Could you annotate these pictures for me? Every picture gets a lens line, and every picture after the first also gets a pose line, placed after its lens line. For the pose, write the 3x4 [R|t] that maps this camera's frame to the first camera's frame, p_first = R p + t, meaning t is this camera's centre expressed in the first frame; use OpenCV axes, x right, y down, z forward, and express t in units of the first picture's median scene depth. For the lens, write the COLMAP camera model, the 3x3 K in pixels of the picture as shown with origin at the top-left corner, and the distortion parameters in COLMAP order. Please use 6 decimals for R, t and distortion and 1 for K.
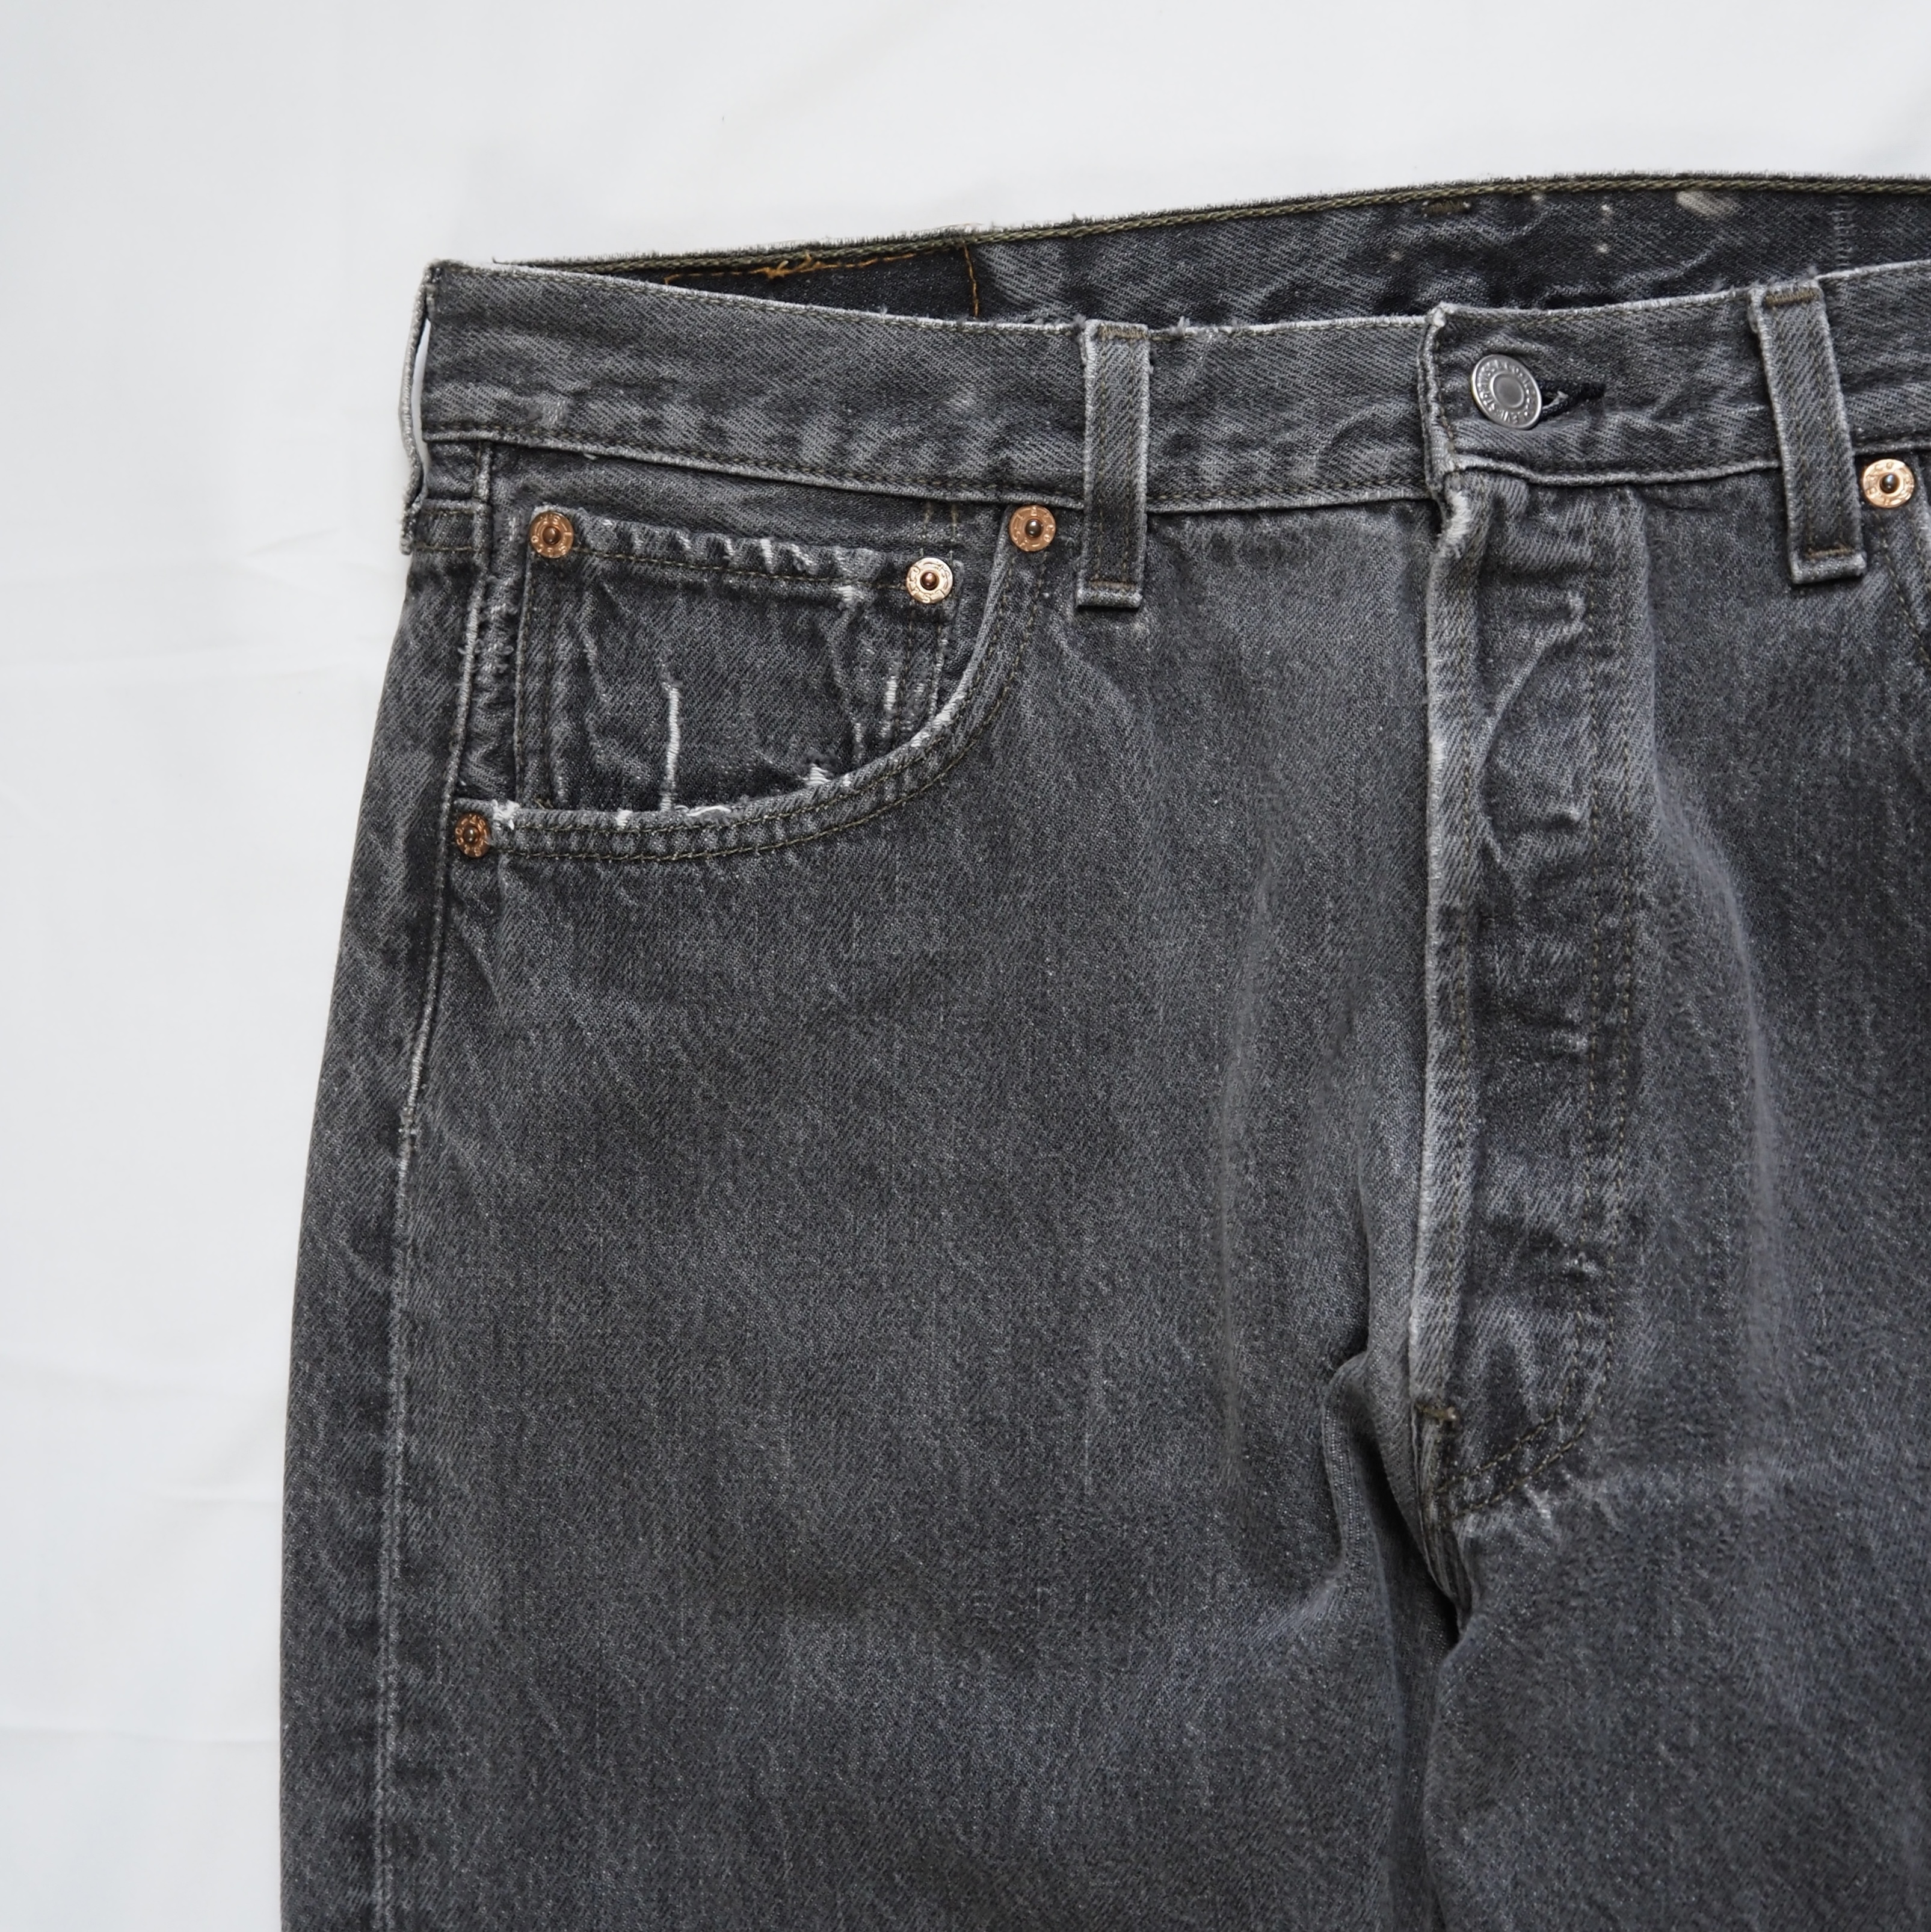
lens RADIAL K [[2575.6, 0, 829.6], [0, 2575.6, 874.6], [0, 0, 1]] dist [-0.034962, 0.043163]
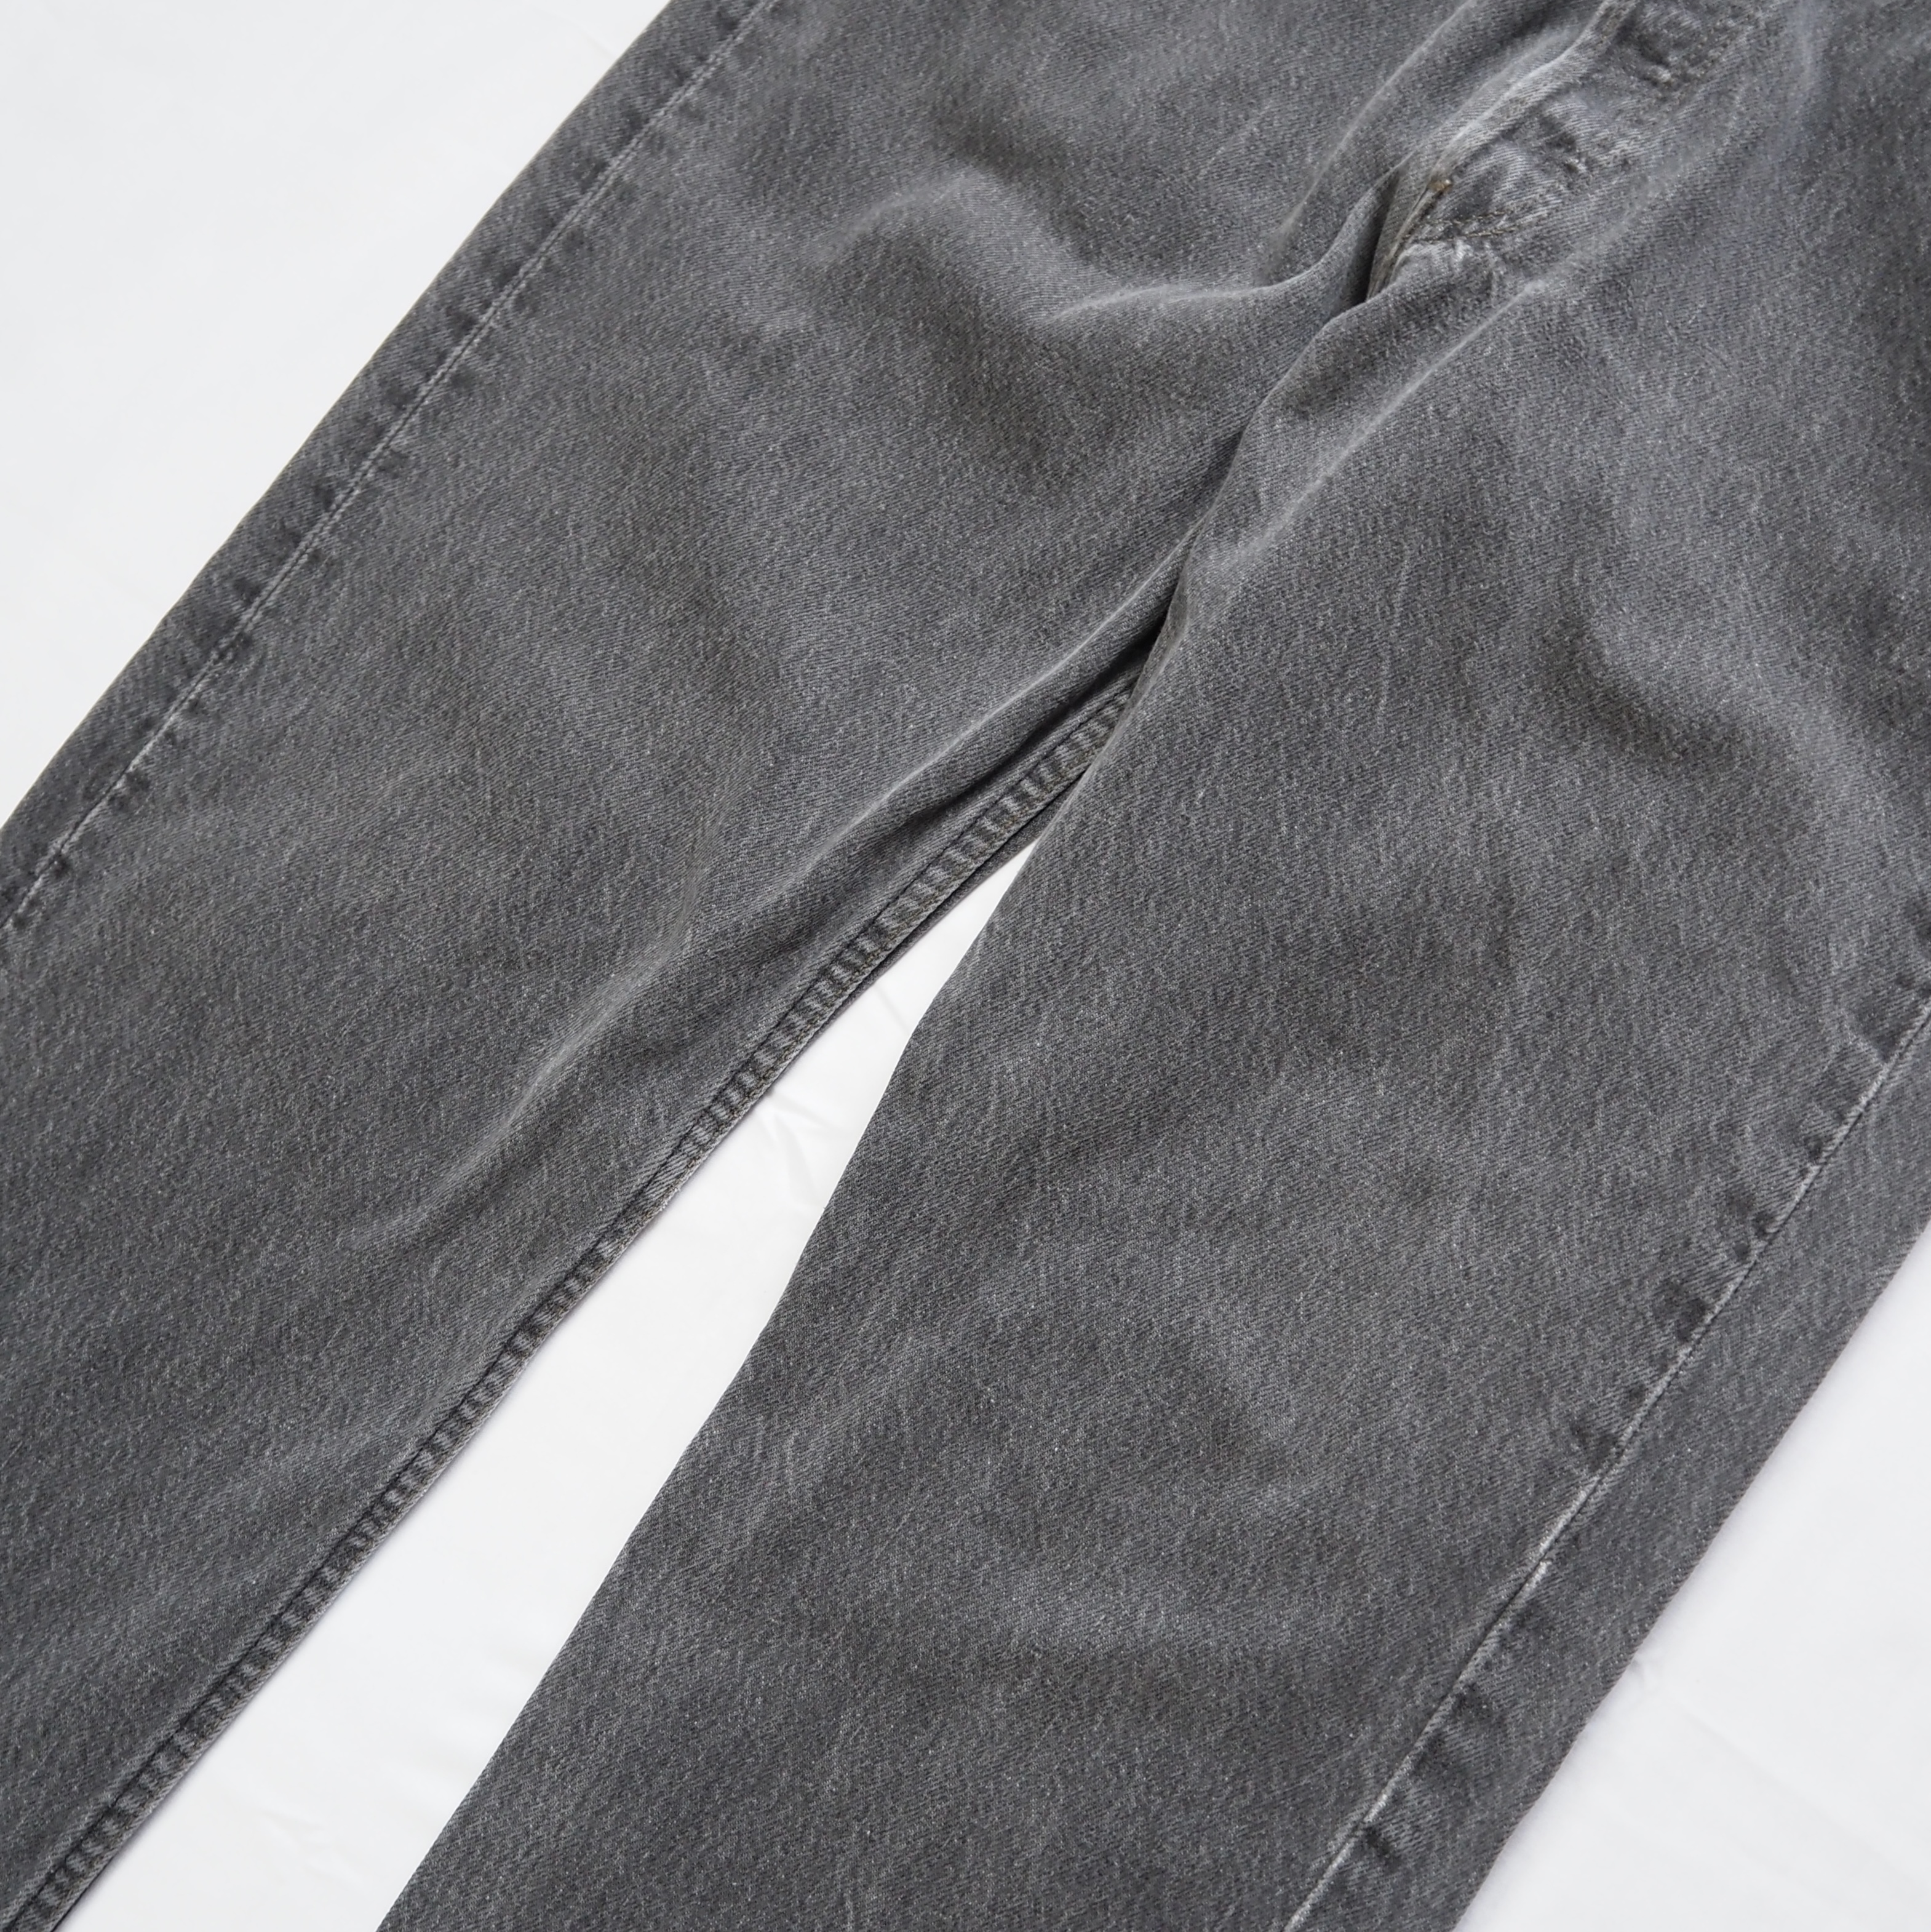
lens RADIAL K [[2672.5, 0, 960.3], [0, 2672.5, 970.4], [0, 0, 1]] dist [-0.041837, 0.001316]
pose [[0.781214, 0.613279, -0.116593, 0.442668], [-0.623865, 0.773653, -0.110694, 0.832787], [0.022316, 0.159214, 0.986992, -0.400241]]
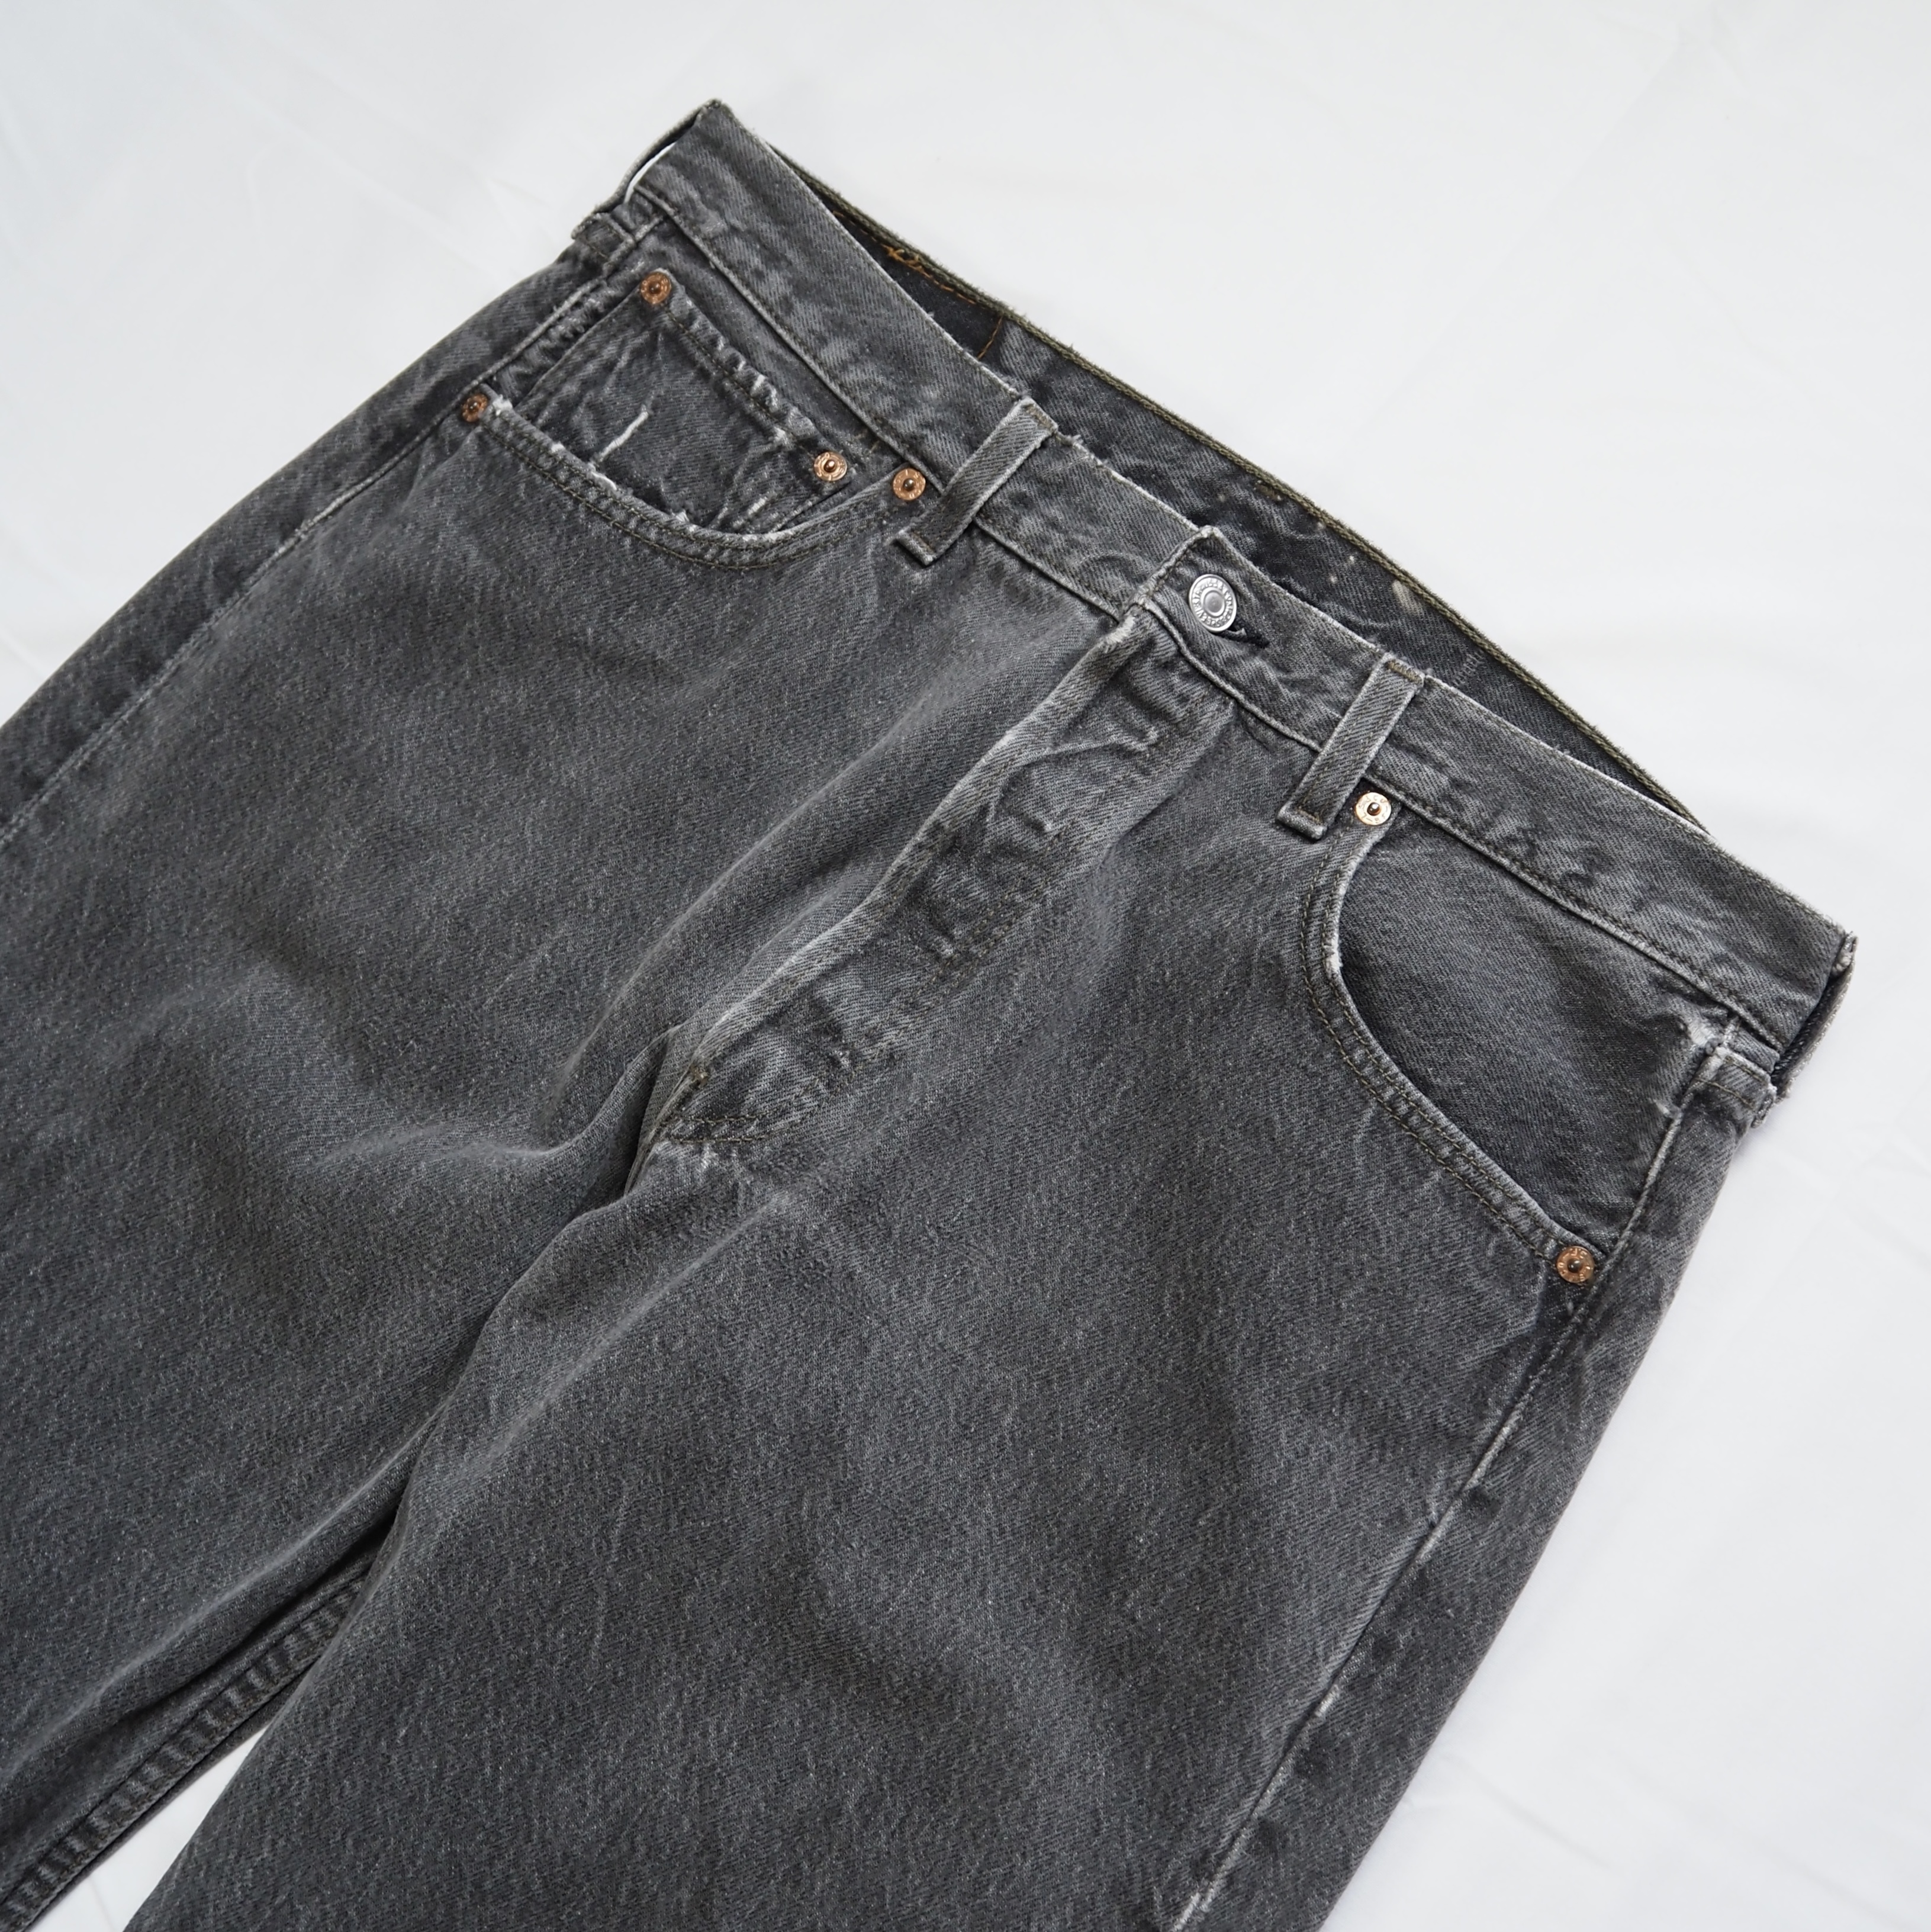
lens RADIAL K [[2530.6, 0, 953.4], [0, 2530.6, 968.6], [0, 0, 1]] dist [-0.010252, -0.088712]
pose [[0.763240, 0.642317, -0.069954, 0.377217], [-0.645617, 0.753915, -0.121619, 0.227960], [-0.025378, 0.137988, 0.990109, -0.361679]]
